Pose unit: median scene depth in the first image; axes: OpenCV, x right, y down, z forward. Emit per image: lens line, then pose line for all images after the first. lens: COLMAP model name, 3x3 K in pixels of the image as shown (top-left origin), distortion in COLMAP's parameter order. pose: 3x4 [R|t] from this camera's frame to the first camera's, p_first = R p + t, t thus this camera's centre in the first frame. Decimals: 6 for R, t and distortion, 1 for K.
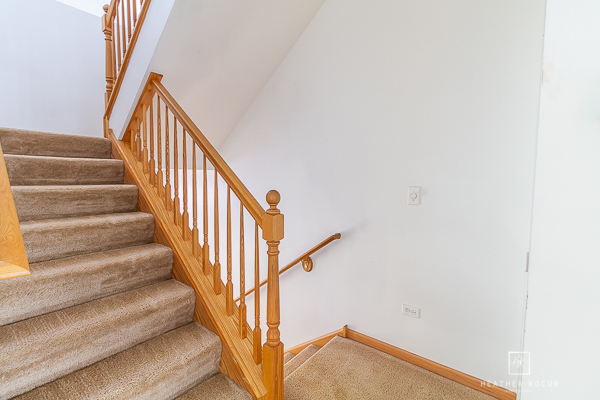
lens RADIAL K [[282.8, 0, 304.5], [0, 282.8, 198.0], [0, 0, 1]] dist [-0.002736, 0.001736]
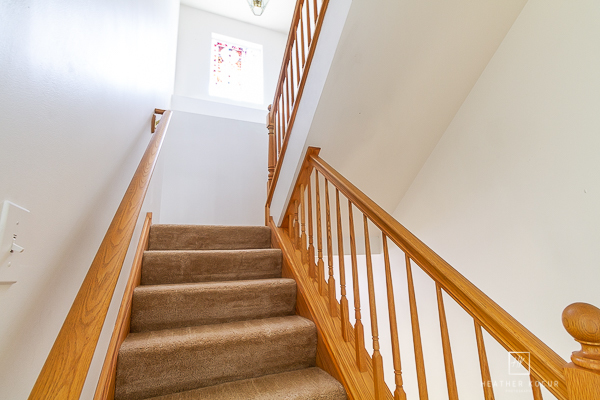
lens RADIAL K [[282.8, 0, 299.0], [0, 282.8, 198.3], [0, 0, 1]] dist [-0.002736, 0.001736]
pose [[0.867050, -0.146934, -0.476061, -0.173124], [0.007062, 0.959051, -0.283145, -0.040652], [0.498171, 0.242139, 0.832583, 0.290159]]
